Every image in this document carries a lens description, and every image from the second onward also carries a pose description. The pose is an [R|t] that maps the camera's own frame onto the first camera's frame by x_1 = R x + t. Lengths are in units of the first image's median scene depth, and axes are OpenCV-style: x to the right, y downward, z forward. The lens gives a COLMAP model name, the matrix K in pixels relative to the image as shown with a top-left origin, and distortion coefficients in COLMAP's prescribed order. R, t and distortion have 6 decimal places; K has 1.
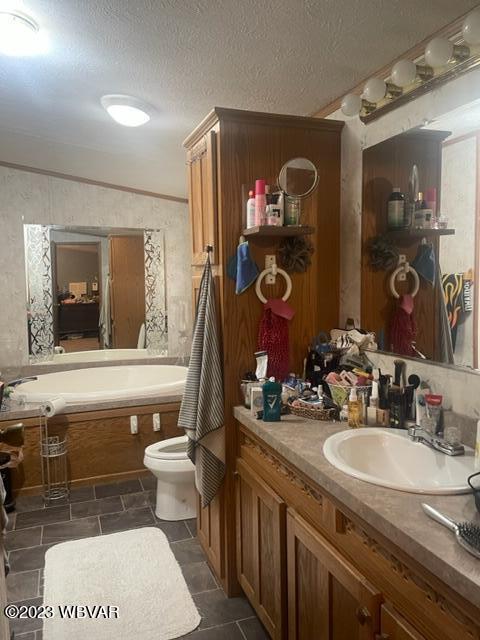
lens RADIAL K [[483.8, 0, 238.2], [0, 483.8, 323.9], [0, 0, 1]] dist [0.089329, -0.117935]
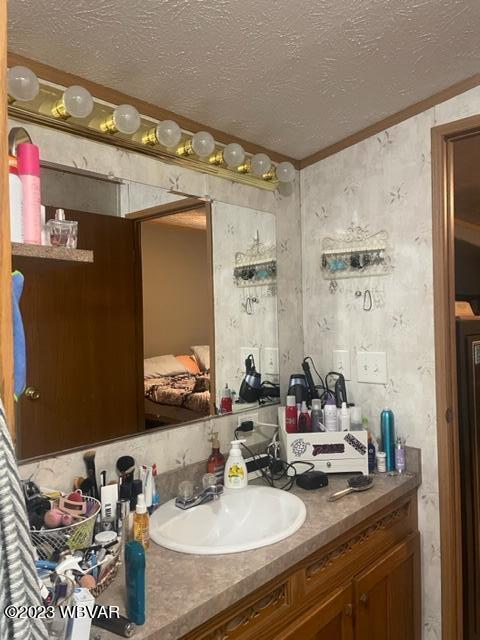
lens RADIAL K [[483.8, 0, 239.6], [0, 483.8, 321.2], [0, 0, 1]] dist [0.089329, -0.117935]
pose [[-0.461206, 0.017757, 0.887116, -0.424081], [0.102966, 0.994116, 0.033632, -0.119826], [-0.881299, 0.106854, -0.460320, 0.993618]]
